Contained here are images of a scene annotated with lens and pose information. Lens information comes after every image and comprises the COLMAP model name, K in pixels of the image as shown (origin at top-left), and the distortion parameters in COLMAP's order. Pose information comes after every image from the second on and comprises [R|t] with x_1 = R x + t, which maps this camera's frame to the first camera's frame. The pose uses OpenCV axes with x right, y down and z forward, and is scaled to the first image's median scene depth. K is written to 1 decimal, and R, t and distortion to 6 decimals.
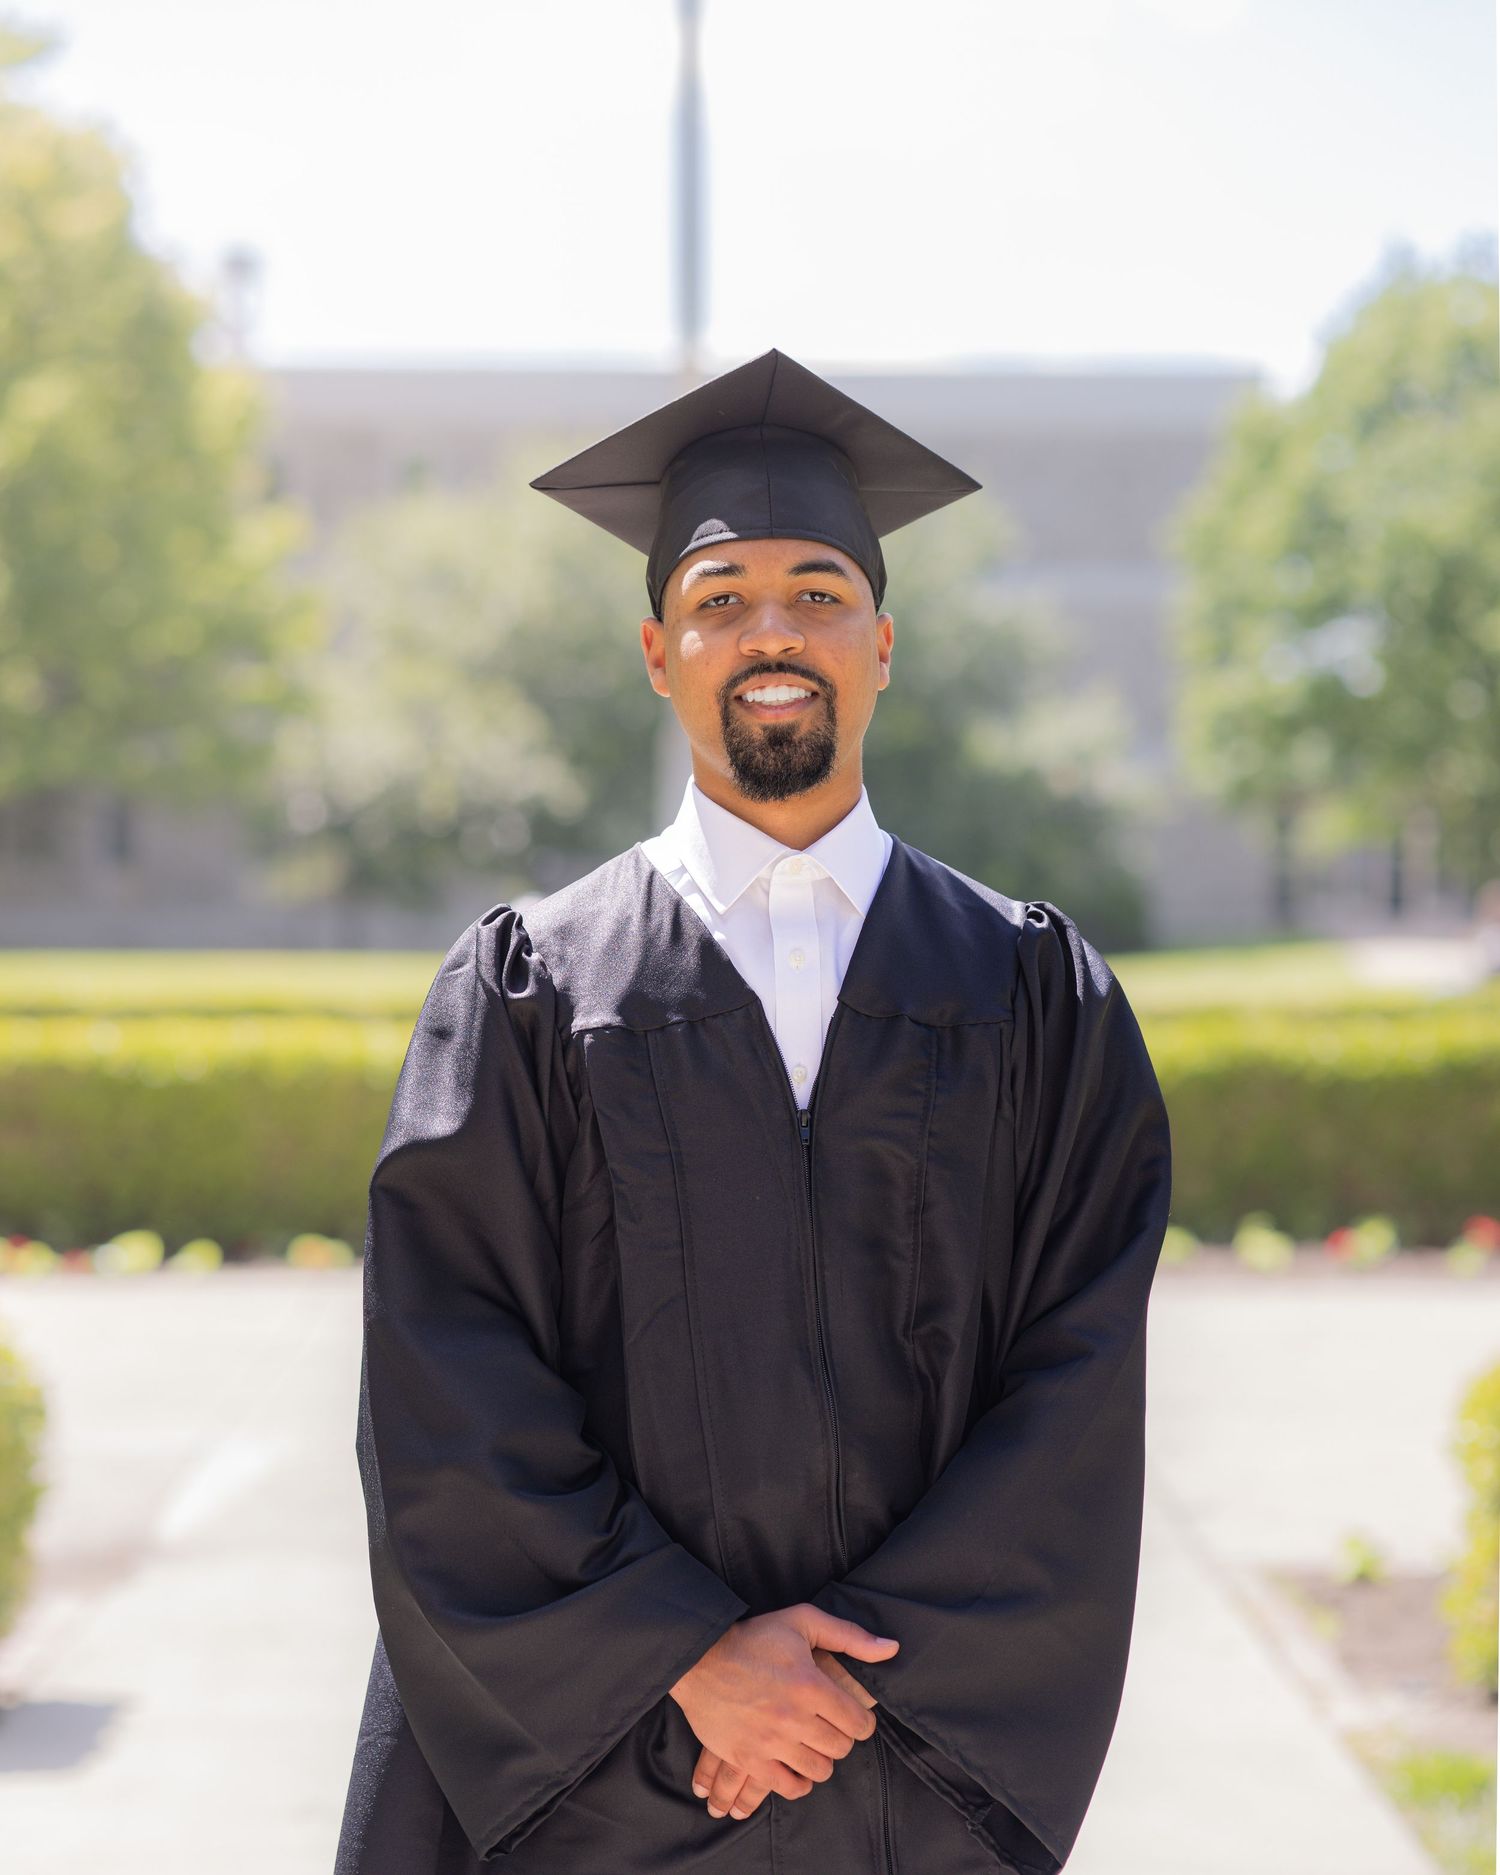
lens RADIAL K [[6205.5, 0, 722.9], [0, 6205.5, 831.8], [0, 0, 1]] dist [-0.024854, 1.904435]
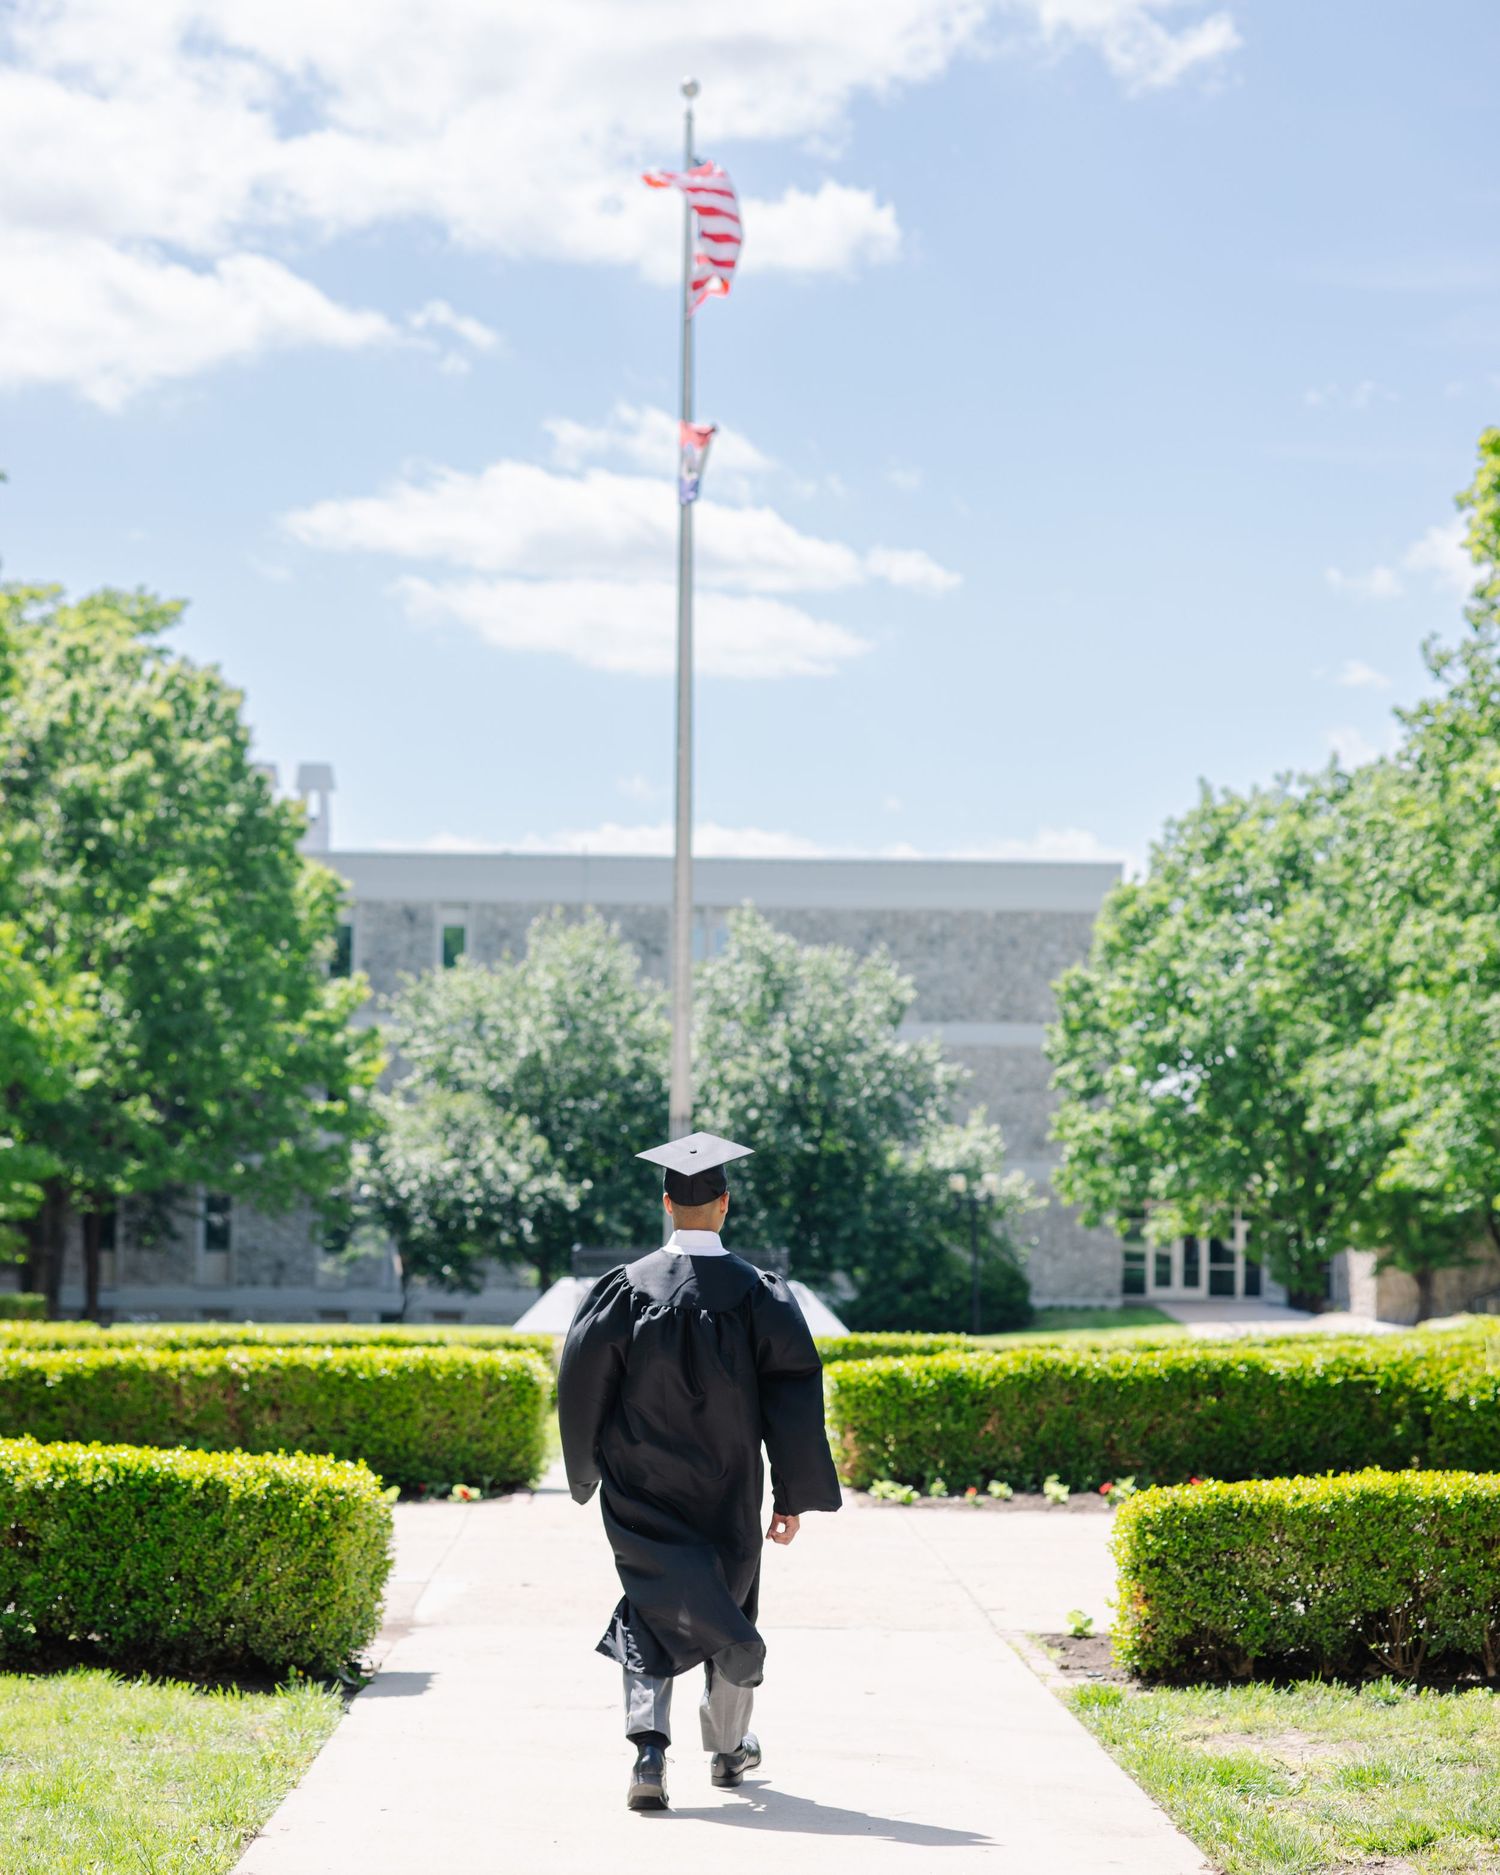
lens RADIAL K [[6205.5, 0, 722.9], [0, 6205.5, 831.8], [0, 0, 1]] dist [-0.024854, 1.904435]
pose [[0.999899, 0.009709, 0.010408, -0.008110], [-0.009027, 0.997929, -0.063685, 0.000075], [-0.011005, 0.063584, 0.997916, -0.282755]]
